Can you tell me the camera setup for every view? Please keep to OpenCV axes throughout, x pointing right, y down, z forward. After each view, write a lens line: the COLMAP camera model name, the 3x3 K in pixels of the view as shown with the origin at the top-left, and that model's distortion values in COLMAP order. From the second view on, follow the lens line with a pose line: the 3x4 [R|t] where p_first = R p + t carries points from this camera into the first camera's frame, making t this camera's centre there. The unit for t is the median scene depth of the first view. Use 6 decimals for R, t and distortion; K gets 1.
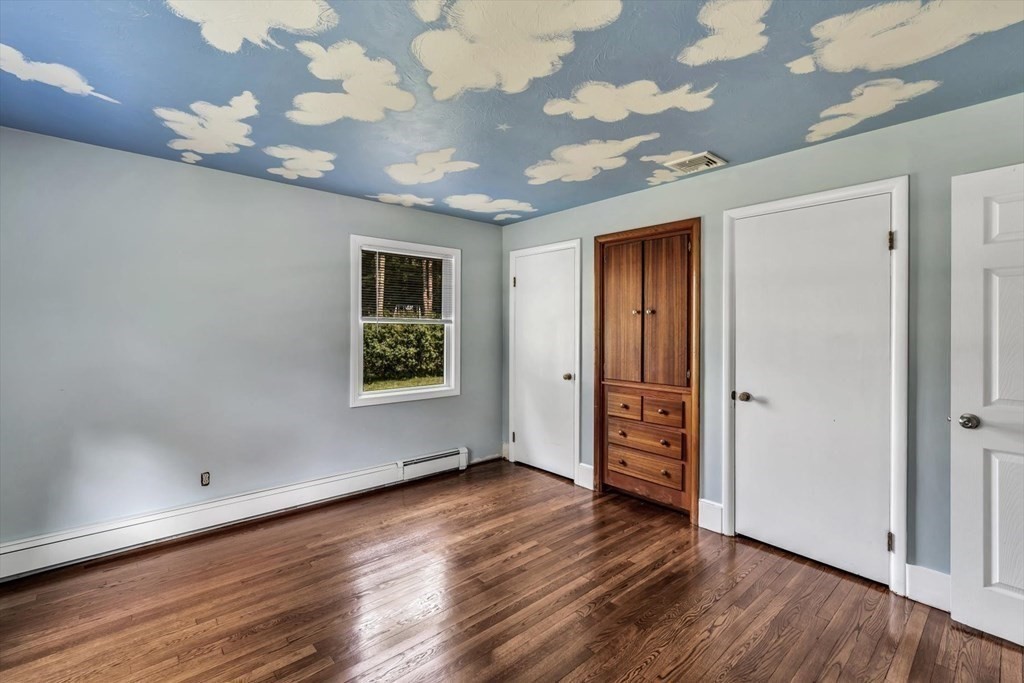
lens RADIAL K [[441.7, 0, 510.9], [0, 441.7, 323.7], [0, 0, 1]] dist [0.000982, 0.000198]
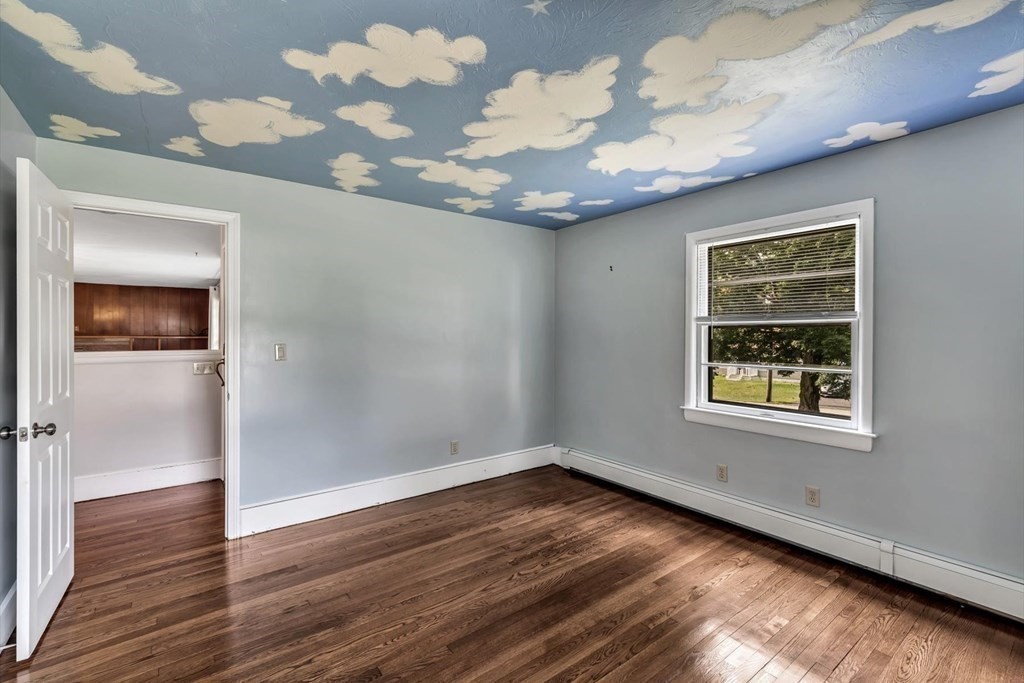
lens RADIAL K [[438.7, 0, 509.8], [0, 438.7, 336.9], [0, 0, 1]] dist [-0.000575, -0.000149]
pose [[-0.997115, -0.005656, 0.075693, -0.031452], [-0.005356, 0.999977, 0.004174, 0.014010], [-0.075715, 0.003756, -0.997122, 1.965677]]
